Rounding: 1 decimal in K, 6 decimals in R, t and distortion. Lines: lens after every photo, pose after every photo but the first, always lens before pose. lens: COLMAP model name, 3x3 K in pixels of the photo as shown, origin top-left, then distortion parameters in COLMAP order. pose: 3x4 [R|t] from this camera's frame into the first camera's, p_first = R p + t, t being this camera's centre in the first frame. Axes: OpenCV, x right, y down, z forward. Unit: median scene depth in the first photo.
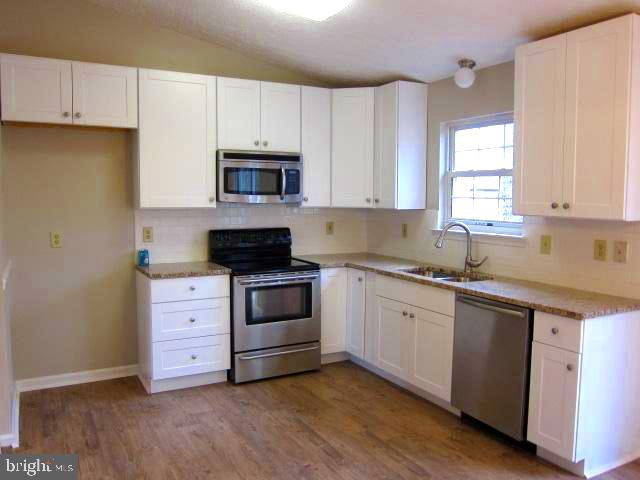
lens RADIAL K [[524.5, 0, 320.0], [0, 524.5, 240.0], [0, 0, 1]] dist [-0.065806, 0.009536]
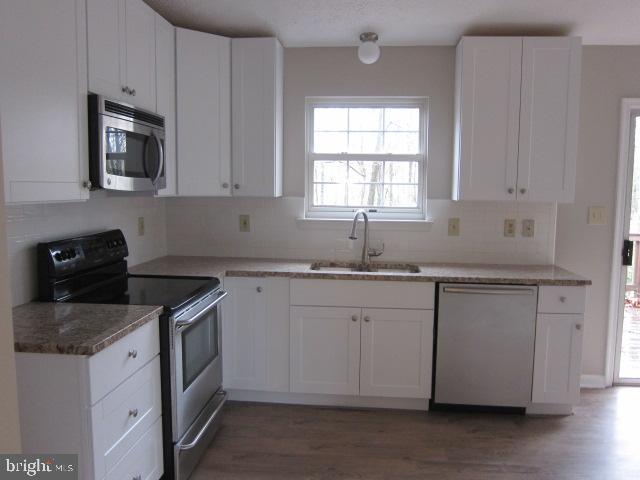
lens RADIAL K [[524.5, 0, 320.0], [0, 524.5, 240.0], [0, 0, 1]] dist [-0.065806, 0.009536]
pose [[0.570678, -0.084036, 0.816863, -0.537238], [0.062269, 0.996314, 0.058995, -0.039960], [-0.818810, 0.017198, 0.573807, 0.530670]]
